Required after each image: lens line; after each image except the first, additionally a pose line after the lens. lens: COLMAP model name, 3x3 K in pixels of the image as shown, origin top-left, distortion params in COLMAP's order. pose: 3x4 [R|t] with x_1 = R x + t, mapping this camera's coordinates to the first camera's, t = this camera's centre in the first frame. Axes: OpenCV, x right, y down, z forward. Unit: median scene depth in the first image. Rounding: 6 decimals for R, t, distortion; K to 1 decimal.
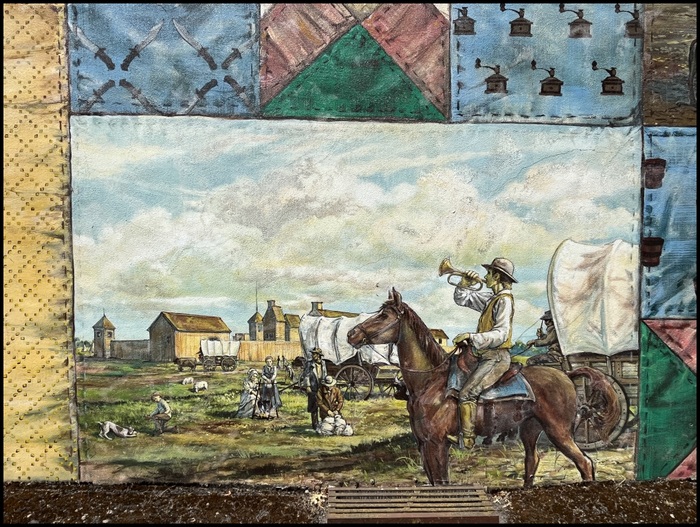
lens RADIAL K [[429.5, 0, 349.6], [0, 429.5, 261.7], [0, 0, 1]] dist [-0.003612, -0.000808]
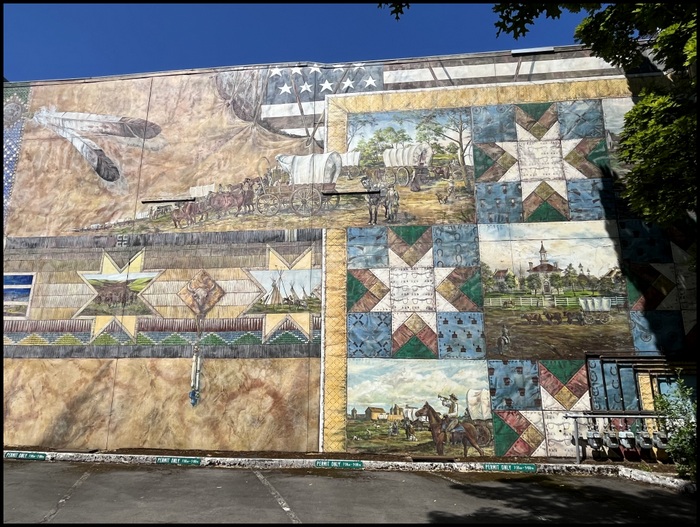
lens RADIAL K [[454.6, 0, 347.3], [0, 454.6, 263.0], [0, 0, 1]] dist [-0.010193, 0.015497]
pose [[0.991188, -0.031370, -0.128692, -0.042679], [-0.007222, 0.957309, -0.288976, 0.056476], [0.132264, 0.287359, 0.948647, -3.450407]]
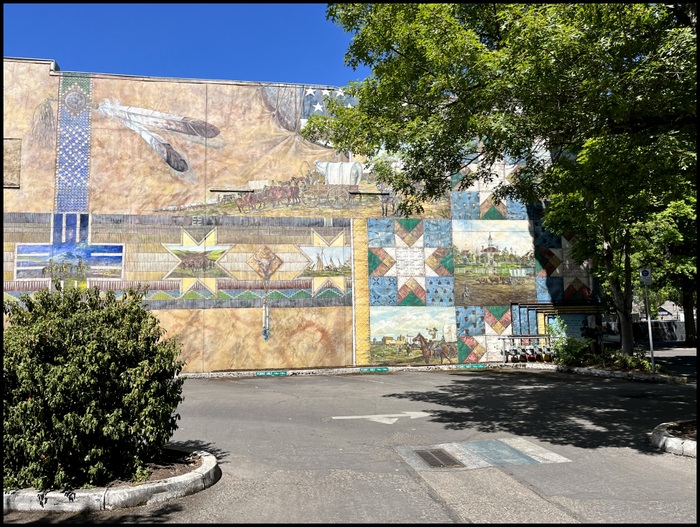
lens RADIAL K [[526.9, 0, 348.5], [0, 526.9, 261.4], [0, 0, 1]] dist [0.062069, -0.008818]
pose [[0.992809, -0.006150, 0.119555, -1.873720], [0.025009, 0.987299, -0.156892, 0.228434], [-0.117072, 0.158754, 0.980353, -6.745970]]
